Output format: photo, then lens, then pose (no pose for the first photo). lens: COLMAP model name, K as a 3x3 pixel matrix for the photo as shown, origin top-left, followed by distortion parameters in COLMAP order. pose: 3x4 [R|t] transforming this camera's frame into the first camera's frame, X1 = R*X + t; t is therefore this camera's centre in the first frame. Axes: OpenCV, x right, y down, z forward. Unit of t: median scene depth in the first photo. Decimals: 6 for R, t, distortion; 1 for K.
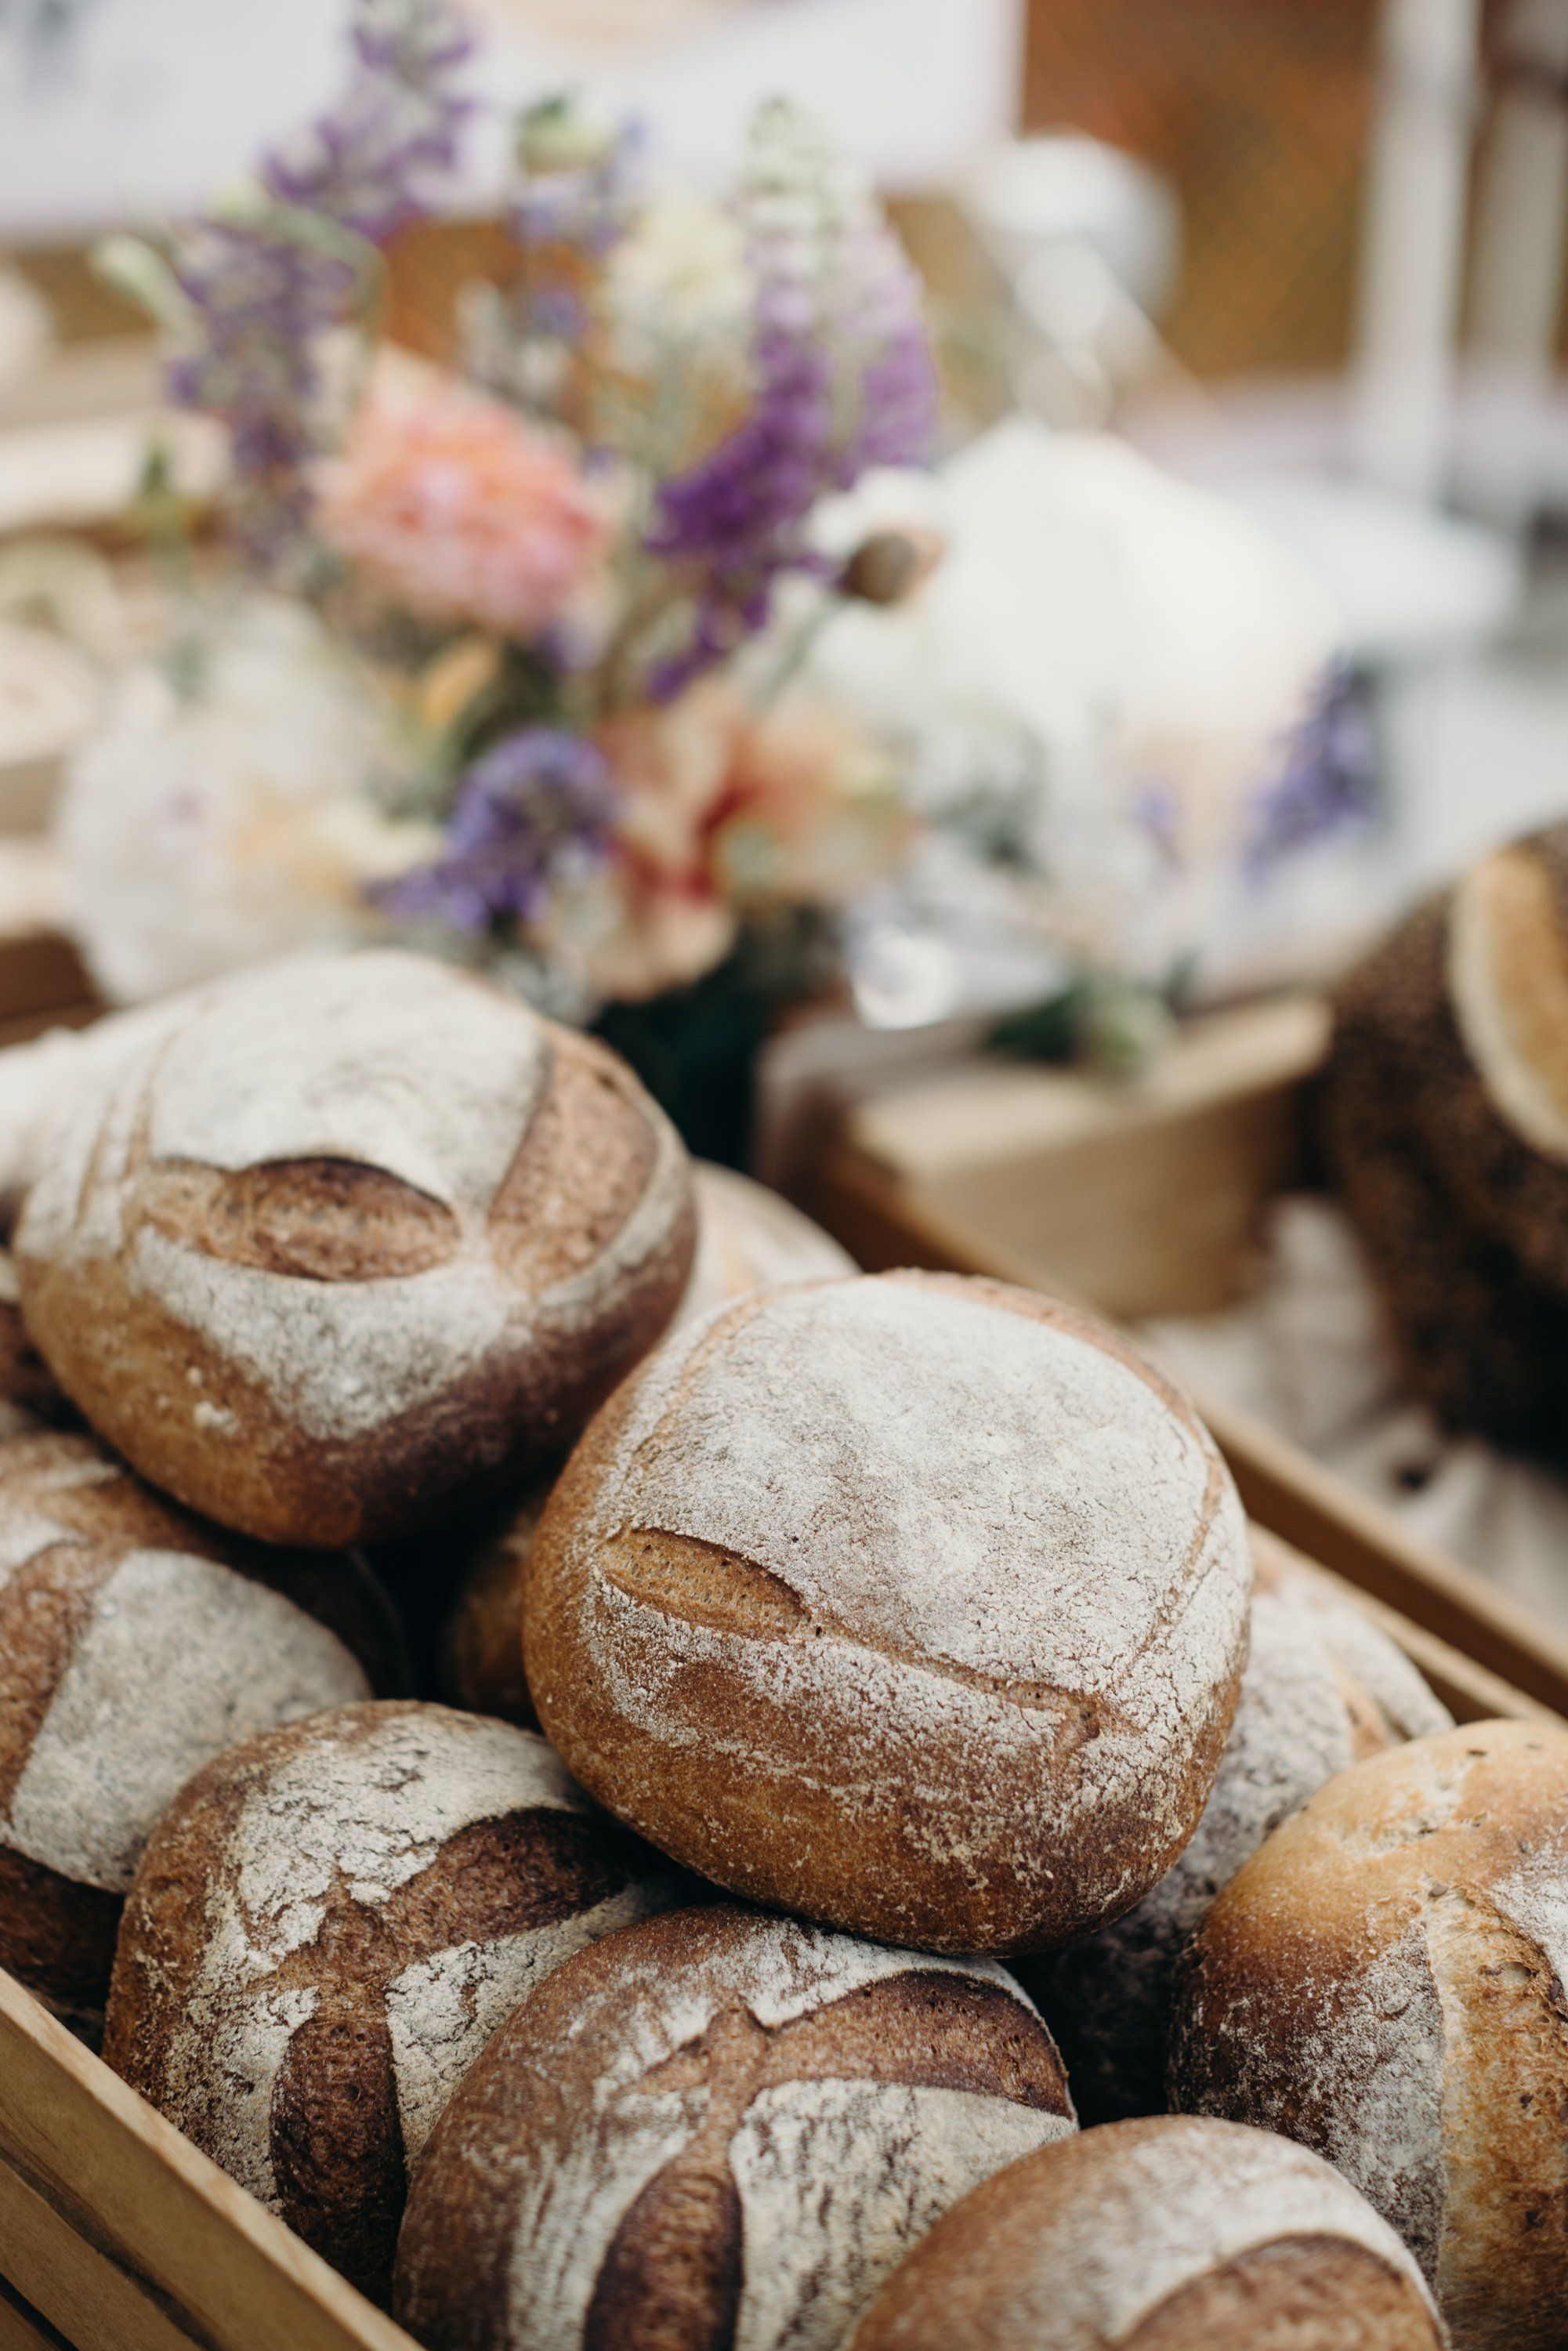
lens RADIAL K [[3500.7, 0, 784.0], [0, 3500.7, 1175.5], [0, 0, 1]] dist [-0.216767, 0.304206]
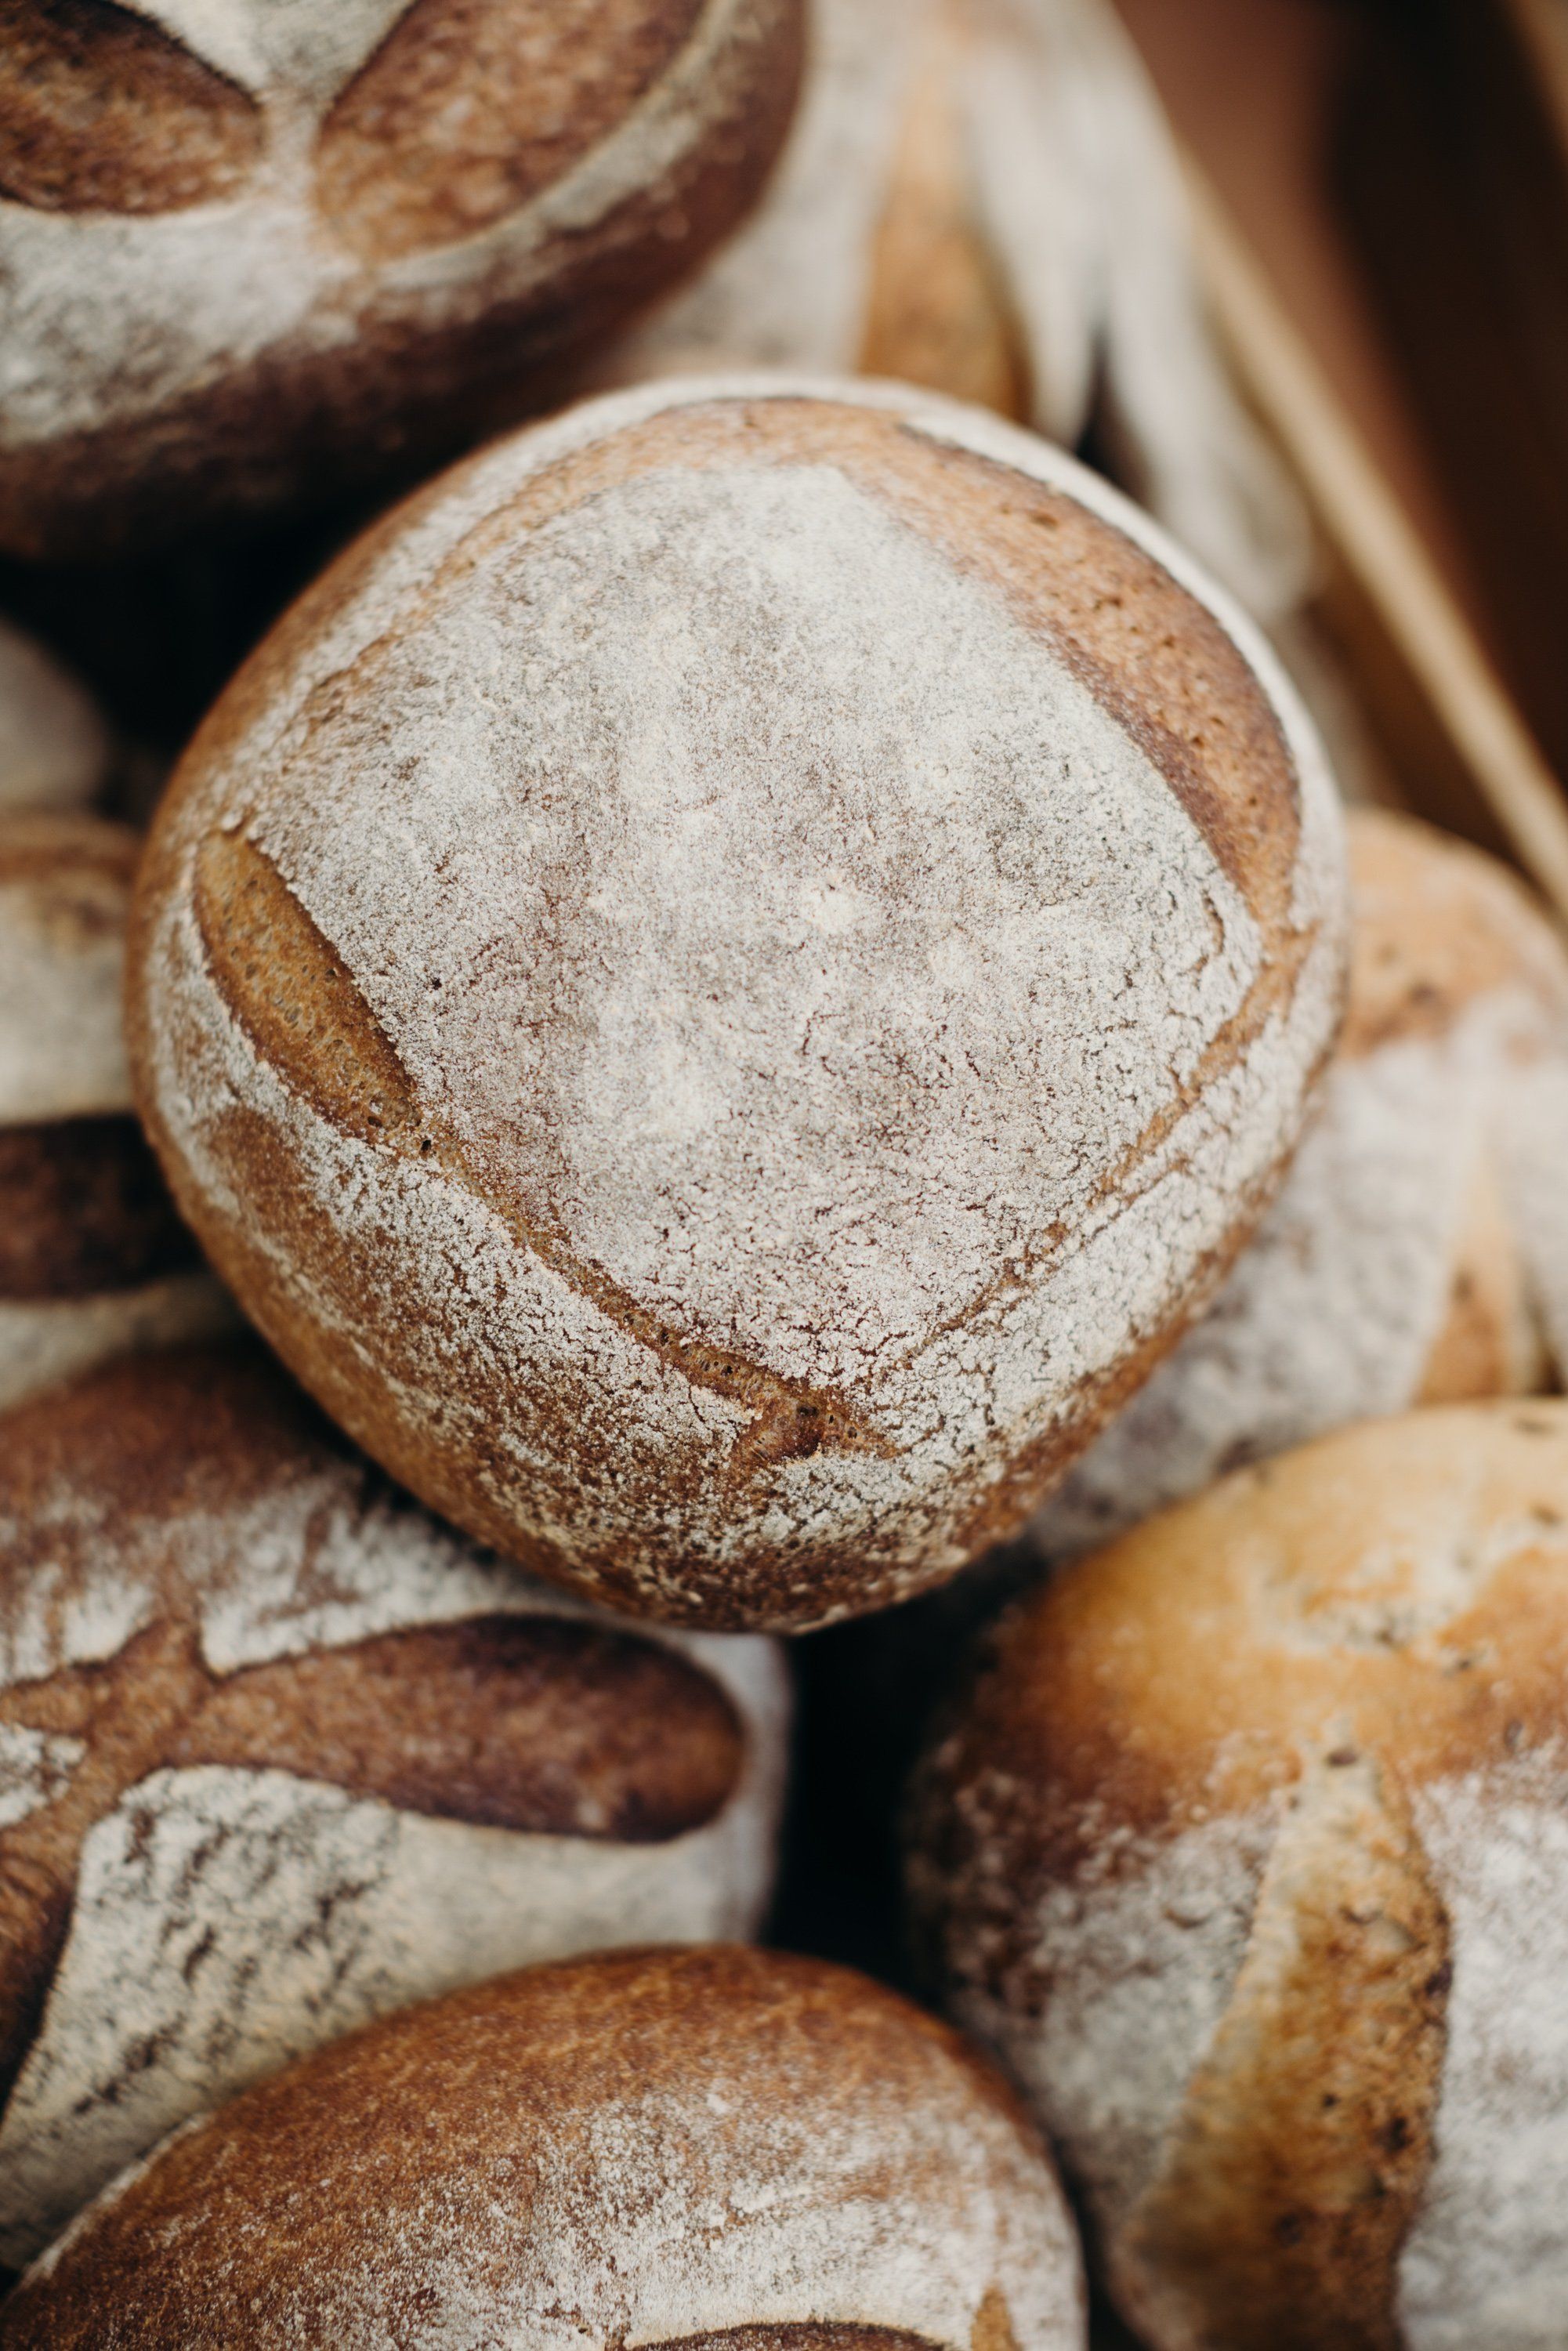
lens RADIAL K [[3500.7, 0, 784.0], [0, 3500.7, 1175.5], [0, 0, 1]] dist [-0.216767, 0.304206]
pose [[0.924709, 0.341212, -0.168780, 0.171784], [-0.191465, 0.800092, 0.568501, -0.222211], [0.329019, -0.493383, 0.805183, 0.531413]]
